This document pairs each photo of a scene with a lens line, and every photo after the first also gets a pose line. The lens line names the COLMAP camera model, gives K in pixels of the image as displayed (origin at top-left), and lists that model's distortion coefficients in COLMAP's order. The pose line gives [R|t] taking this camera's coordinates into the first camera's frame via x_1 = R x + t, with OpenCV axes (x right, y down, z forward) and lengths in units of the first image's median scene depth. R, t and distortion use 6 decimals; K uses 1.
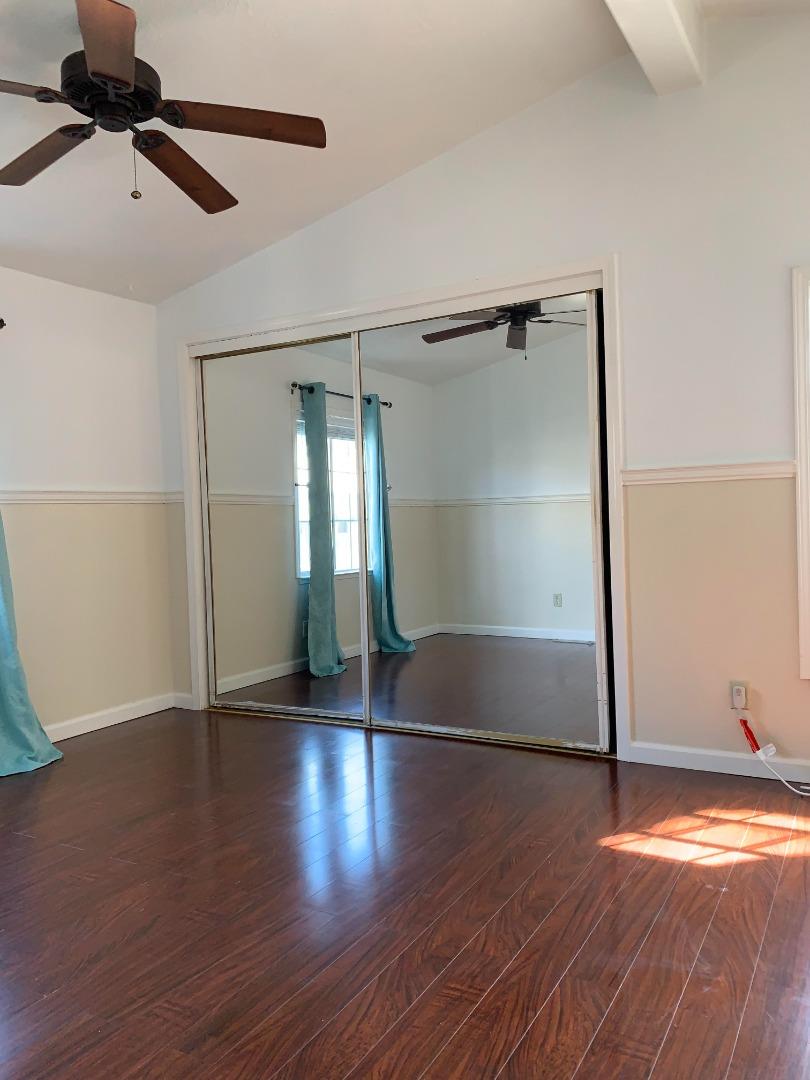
lens RADIAL K [[834.3, 0, 405.0], [0, 834.3, 540.0], [0, 0, 1]] dist [0.045885, -0.063061]
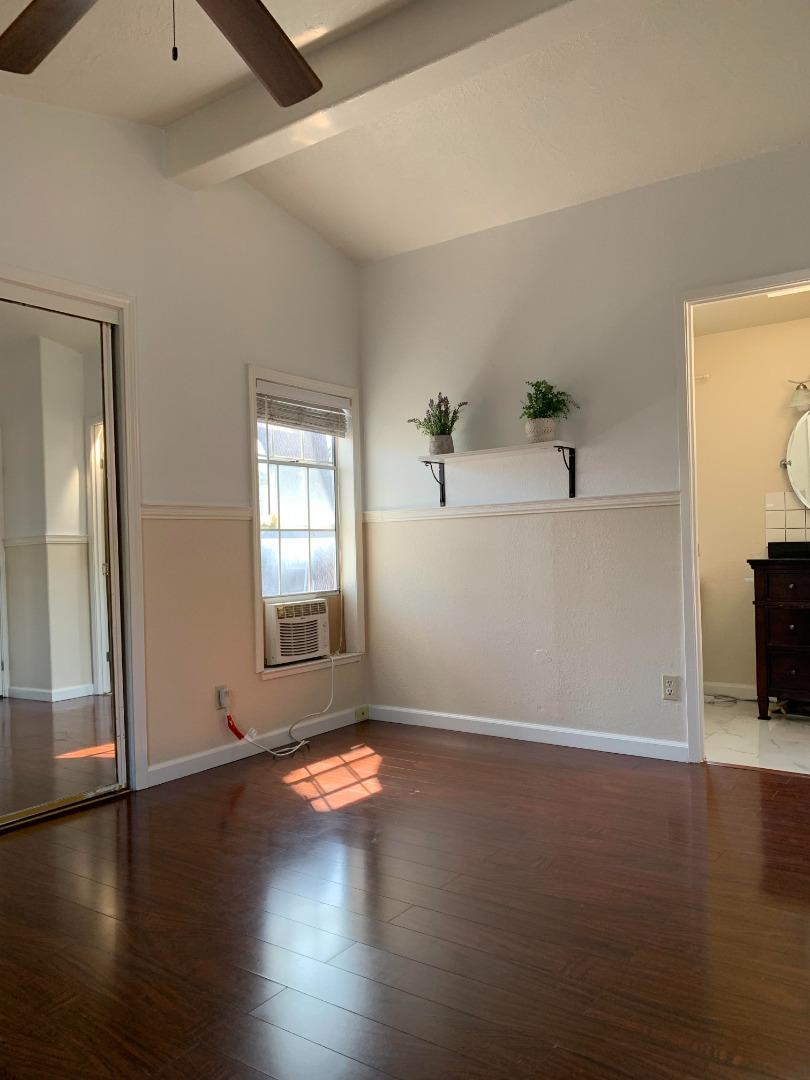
lens RADIAL K [[834.3, 0, 405.0], [0, 834.3, 540.0], [0, 0, 1]] dist [0.045885, -0.063061]
pose [[0.090809, 0.040833, 0.995031, -0.894803], [0.058544, 0.997212, -0.046265, 0.034478], [-0.994146, 0.062454, 0.088165, 0.702120]]
